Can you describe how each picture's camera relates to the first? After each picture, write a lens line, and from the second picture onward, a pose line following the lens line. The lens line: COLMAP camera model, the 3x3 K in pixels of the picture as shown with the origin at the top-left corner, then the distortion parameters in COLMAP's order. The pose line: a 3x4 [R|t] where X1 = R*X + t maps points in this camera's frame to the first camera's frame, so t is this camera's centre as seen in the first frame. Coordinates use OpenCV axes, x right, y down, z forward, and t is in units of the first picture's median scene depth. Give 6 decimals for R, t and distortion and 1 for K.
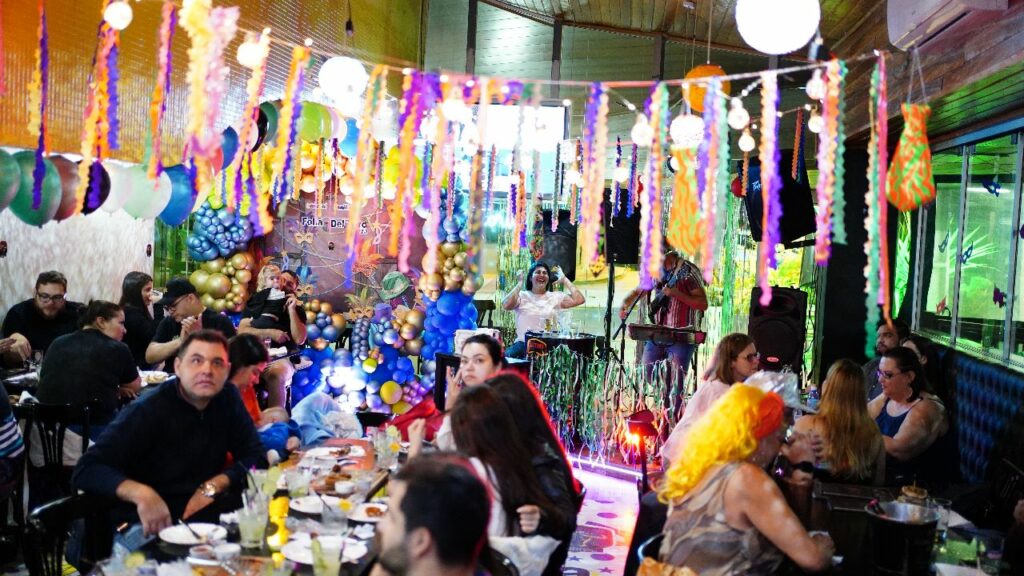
lens RADIAL K [[1013.4, 0, 512.0], [0, 1013.4, 288.0], [0, 0, 1]] dist [0.011559, 0.029917]
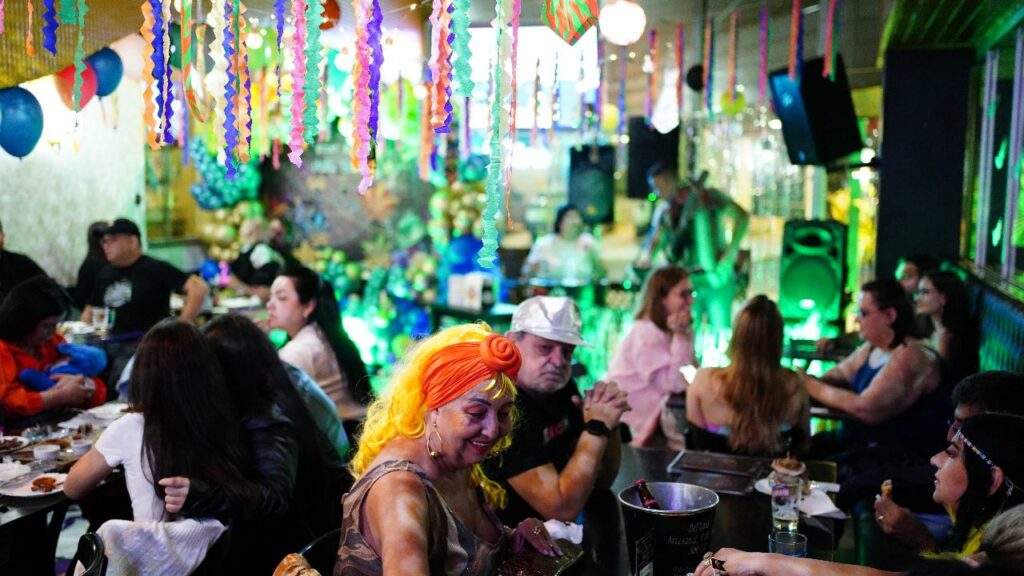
lens RADIAL K [[1013.4, 0, 512.0], [0, 1013.4, 288.0], [0, 0, 1]] dist [0.011559, 0.029917]
pose [[0.984721, -0.016311, -0.173373, 0.140031], [0.022921, 0.999082, 0.036191, 0.018089], [0.172624, -0.039612, 0.984191, 0.109626]]
